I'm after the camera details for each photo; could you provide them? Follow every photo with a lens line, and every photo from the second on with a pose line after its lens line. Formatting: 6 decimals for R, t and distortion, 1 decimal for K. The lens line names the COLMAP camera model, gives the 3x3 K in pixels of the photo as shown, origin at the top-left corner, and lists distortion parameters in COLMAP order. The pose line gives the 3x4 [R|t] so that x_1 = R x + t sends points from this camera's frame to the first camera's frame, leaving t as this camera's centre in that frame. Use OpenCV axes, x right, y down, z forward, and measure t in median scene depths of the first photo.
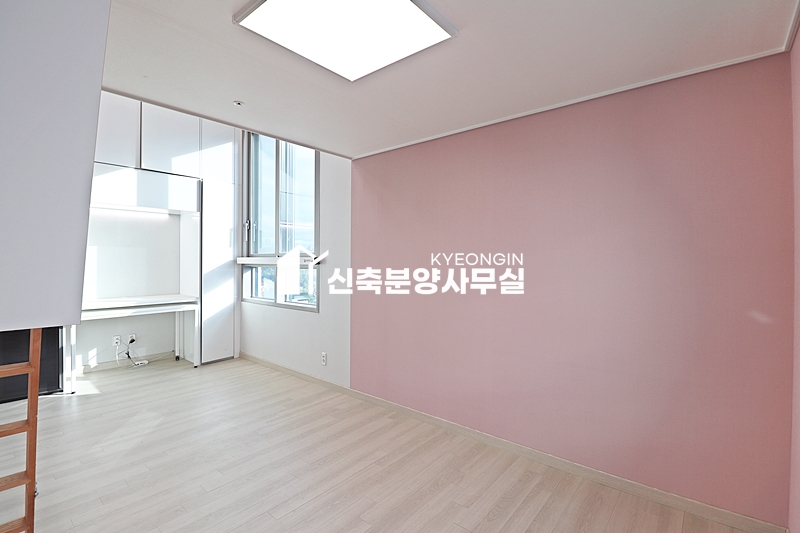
lens RADIAL K [[367.0, 0, 402.9], [0, 367.0, 261.2], [0, 0, 1]] dist [-0.014031, -0.000789]
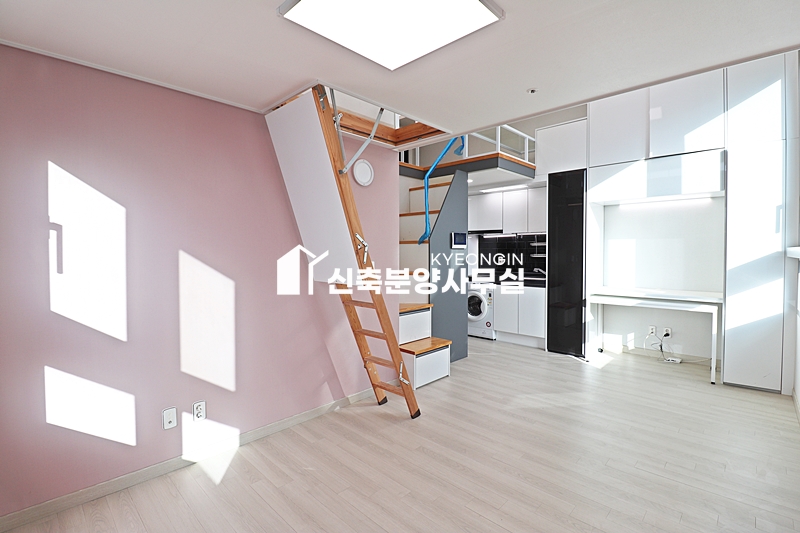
lens RADIAL K [[367.0, 0, 402.9], [0, 367.0, 261.2], [0, 0, 1]] dist [-0.014031, -0.000789]
pose [[-0.067699, 0.022870, -0.997444, 0.327466], [0.003560, 0.999736, 0.022681, -0.003533], [0.997699, -0.002015, -0.067763, 0.429636]]
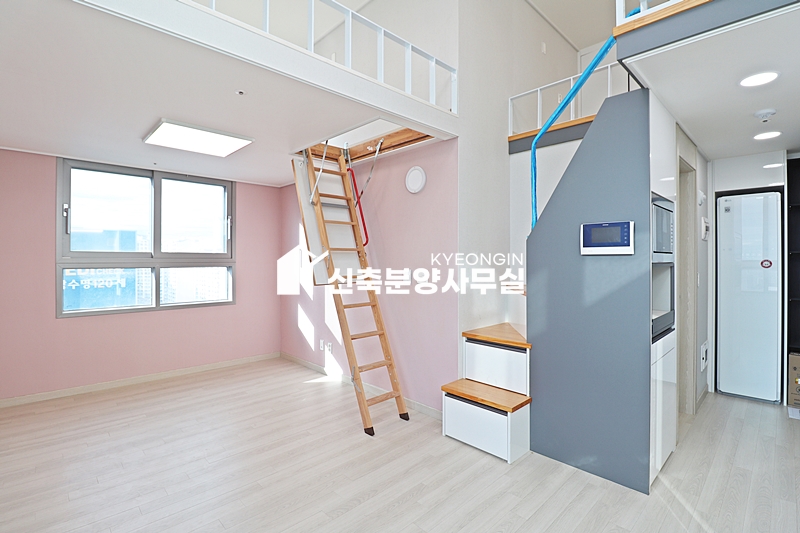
lens RADIAL K [[379.3, 0, 405.3], [0, 379.3, 257.4], [0, 0, 1]] dist [-0.025425, -0.000818]
pose [[-0.995142, -0.003688, 0.098383, -0.577239], [-0.003948, 0.999989, -0.002452, -0.010151], [-0.098373, -0.002828, -0.995146, 1.146951]]
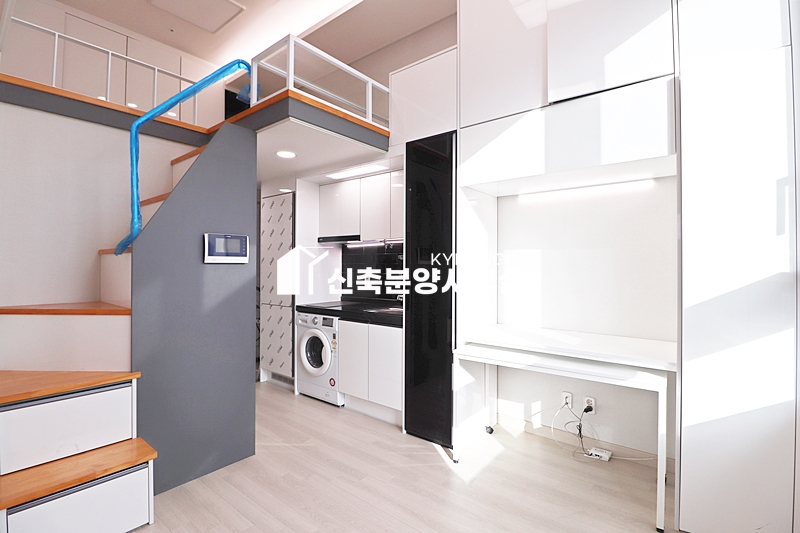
lens RADIAL K [[372.1, 0, 400.0], [0, 372.1, 266.5], [0, 0, 1]] dist [-0.013273, 0.000120]
pose [[0.018927, -0.002520, -0.999818, -0.182194], [-0.000409, 0.999997, -0.002529, -0.010158], [0.999821, 0.000457, 0.018926, 0.817326]]
